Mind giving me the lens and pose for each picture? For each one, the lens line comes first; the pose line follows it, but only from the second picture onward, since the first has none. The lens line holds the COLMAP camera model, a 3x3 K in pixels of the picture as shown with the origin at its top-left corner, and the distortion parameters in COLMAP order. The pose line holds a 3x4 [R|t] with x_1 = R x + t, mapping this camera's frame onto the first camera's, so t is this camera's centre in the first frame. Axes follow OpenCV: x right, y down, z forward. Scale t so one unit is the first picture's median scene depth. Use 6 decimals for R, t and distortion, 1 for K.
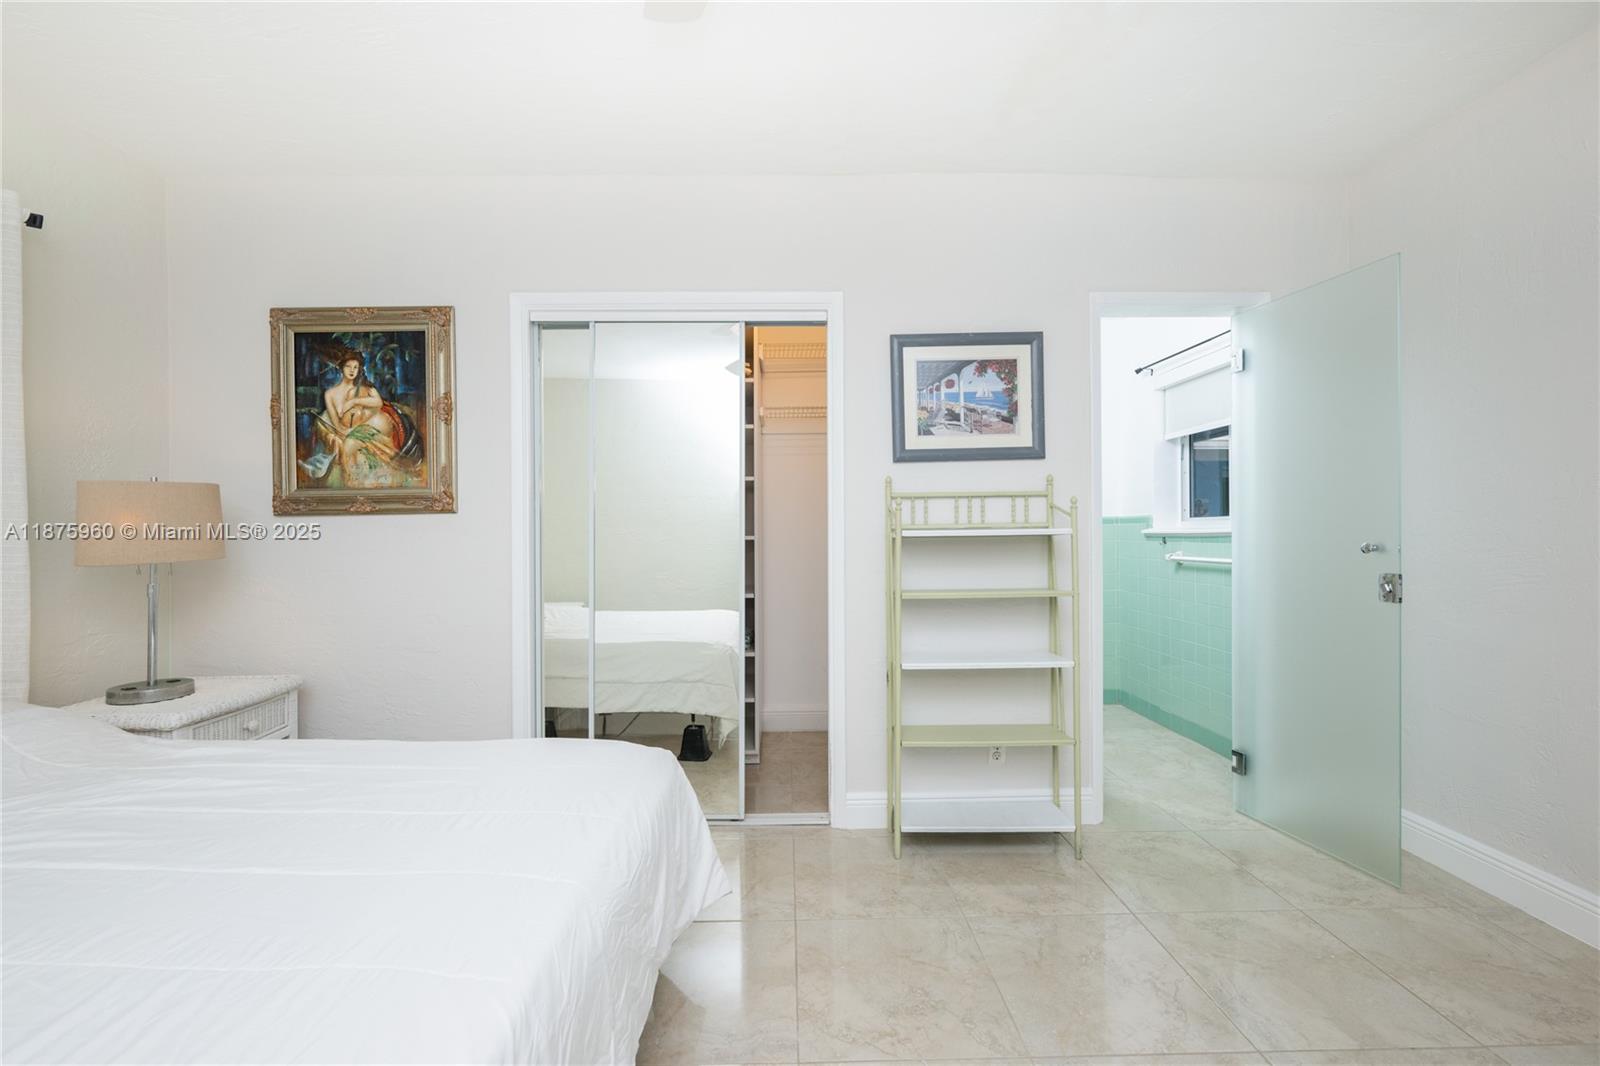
lens RADIAL K [[635.4, 0, 795.8], [0, 635.4, 537.1], [0, 0, 1]] dist [-0.001655, 0.000255]
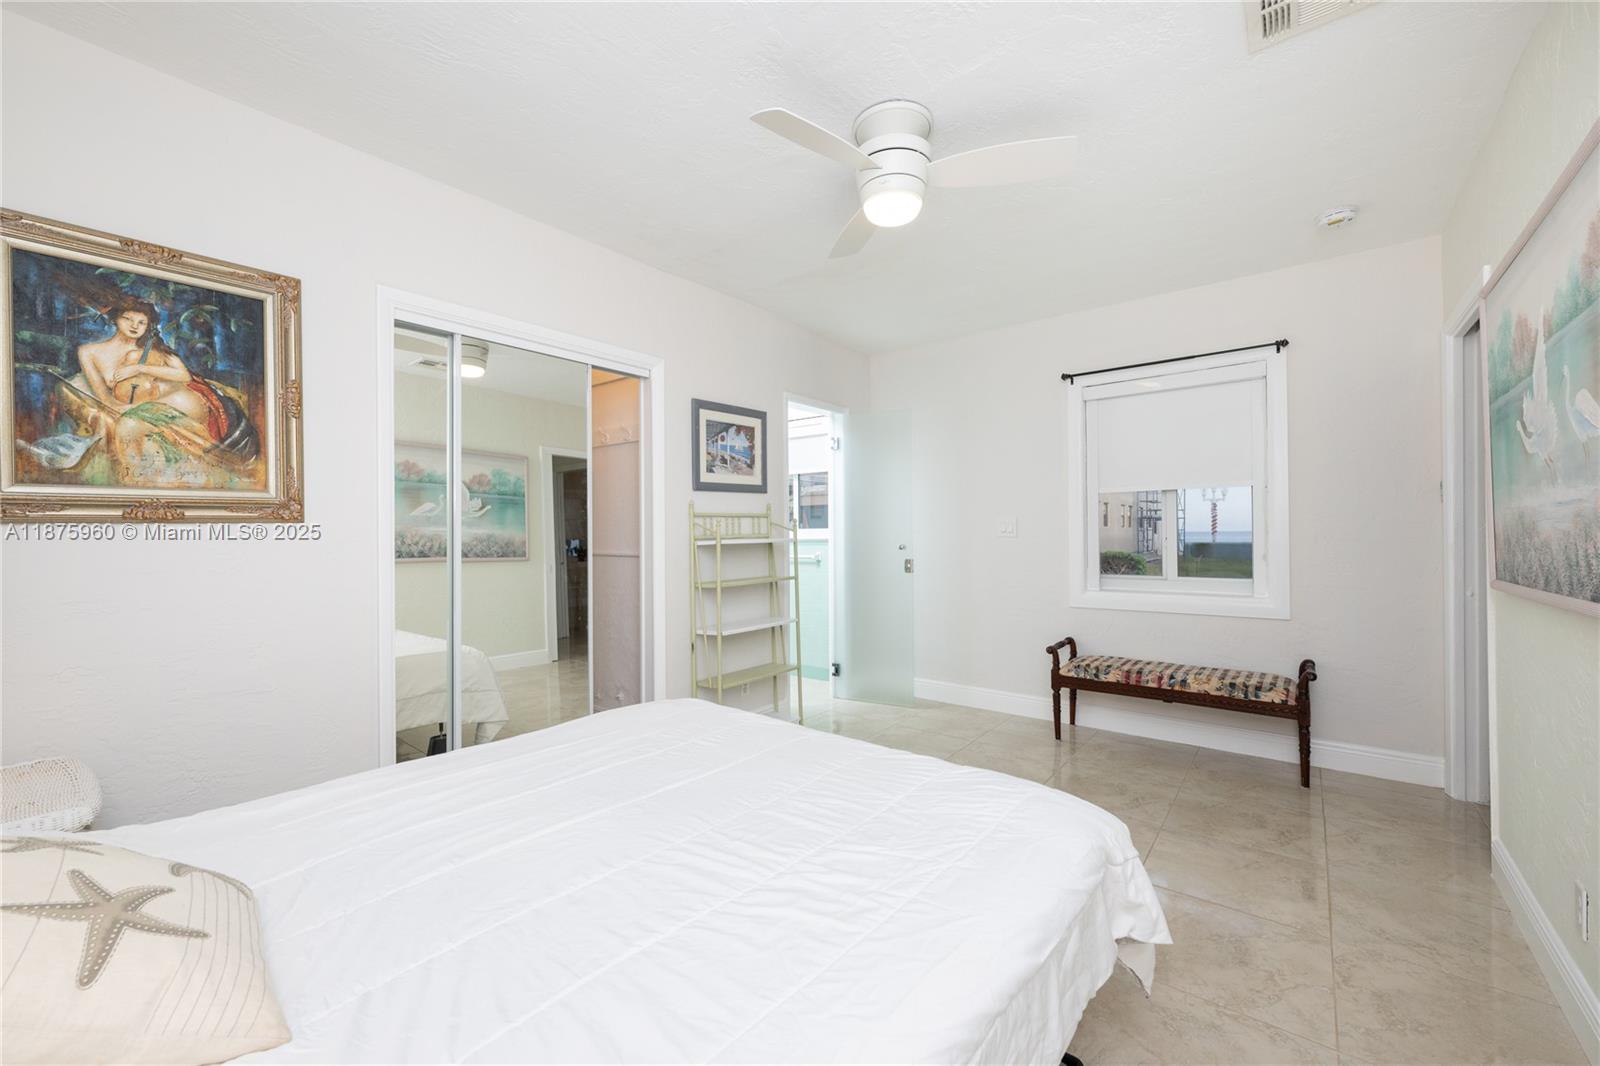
lens RADIAL K [[635.4, 0, 798.7], [0, 635.4, 536.8], [0, 0, 1]] dist [-0.001655, 0.000255]
pose [[0.635491, -0.002787, 0.772103, -0.776021], [0.009003, 0.999952, -0.003801, -0.009607], [-0.772056, 0.009367, 0.635486, -0.053105]]
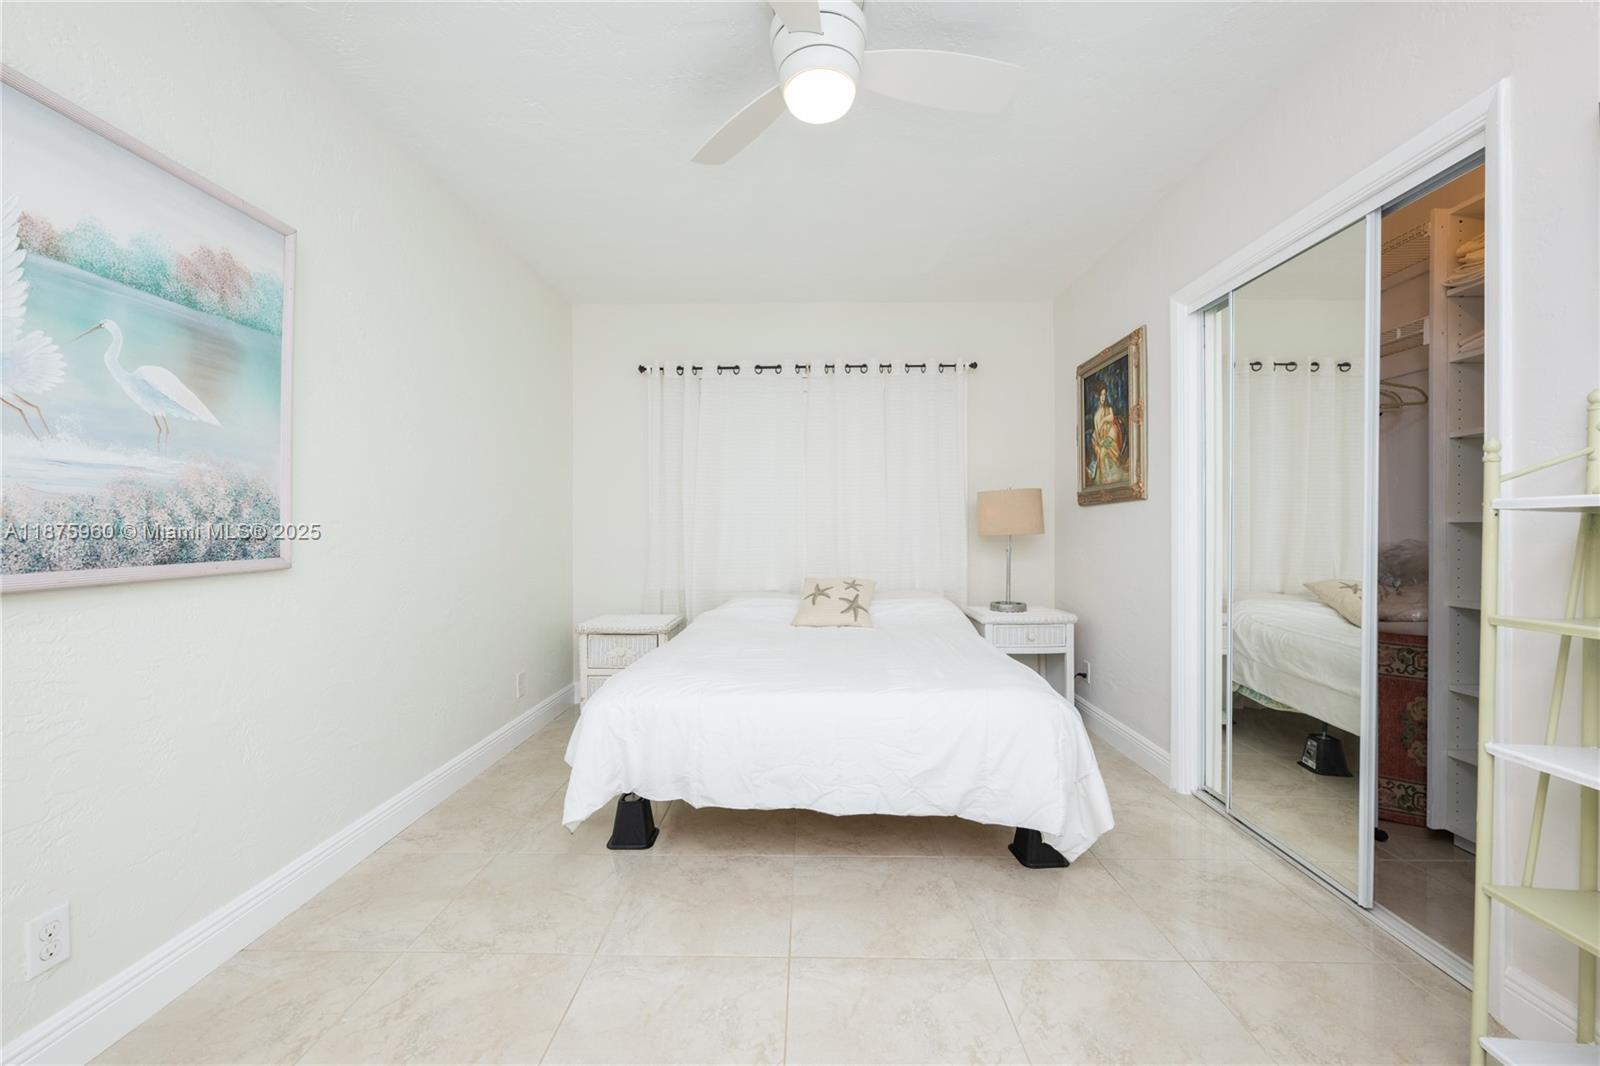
lens RADIAL K [[635.4, 0, 798.6], [0, 635.4, 530.4], [0, 0, 1]] dist [-0.001655, 0.000255]
pose [[-0.026205, 0.008812, -0.999618, 0.674251], [0.000408, 0.999961, 0.008804, 0.009196], [0.999656, -0.000177, -0.026208, 0.385340]]
